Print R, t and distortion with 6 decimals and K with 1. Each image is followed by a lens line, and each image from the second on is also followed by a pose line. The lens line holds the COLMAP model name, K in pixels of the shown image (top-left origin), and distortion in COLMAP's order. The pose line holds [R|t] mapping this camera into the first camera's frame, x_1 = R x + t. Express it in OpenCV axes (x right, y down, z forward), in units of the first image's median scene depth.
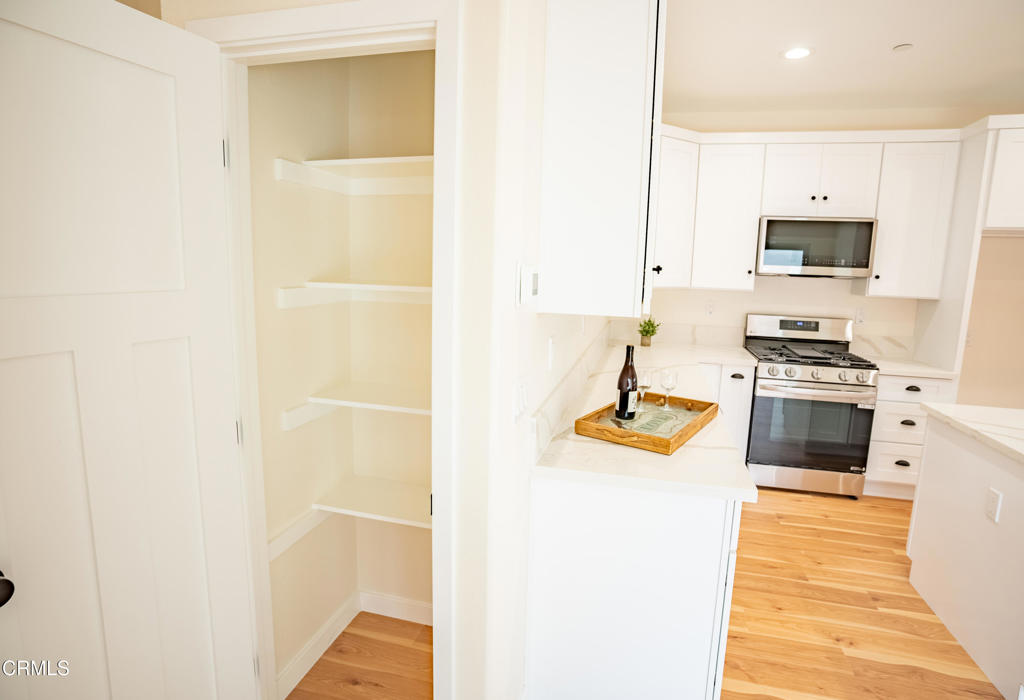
lens RADIAL K [[529.5, 0, 527.7], [0, 529.5, 345.7], [0, 0, 1]] dist [-0.058938, 0.028014]
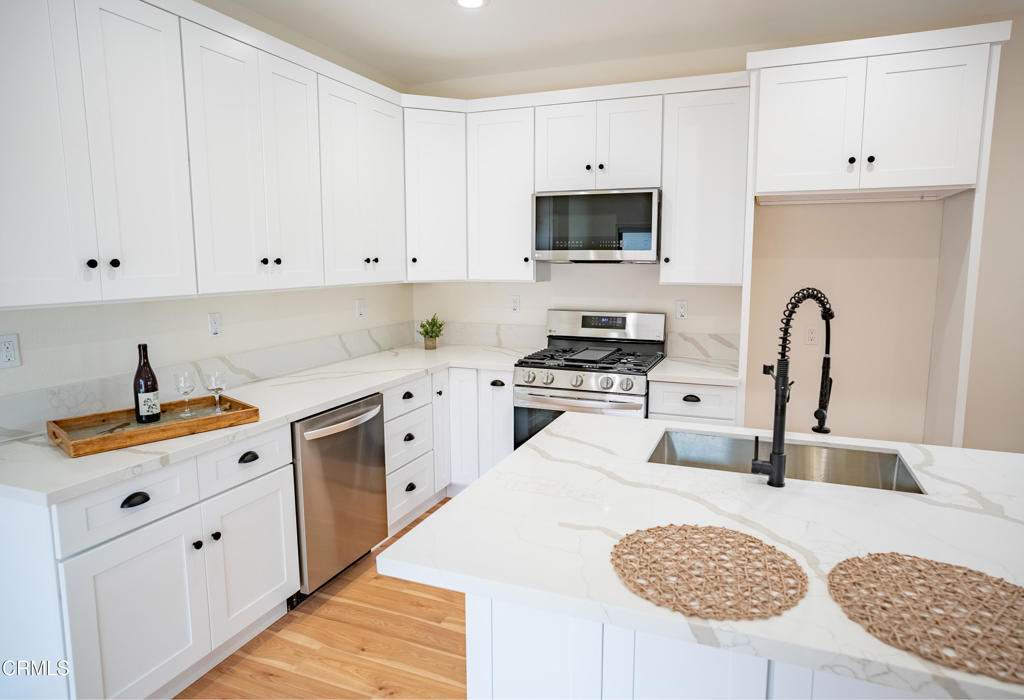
lens RADIAL K [[625.1, 0, 529.2], [0, 625.1, 346.2], [0, 0, 1]] dist [-0.030317, 0.002211]
pose [[0.989649, -0.009999, -0.143163, 0.590615], [0.007656, 0.999828, -0.016907, 0.015847], [0.143307, 0.015636, 0.989555, 0.010161]]
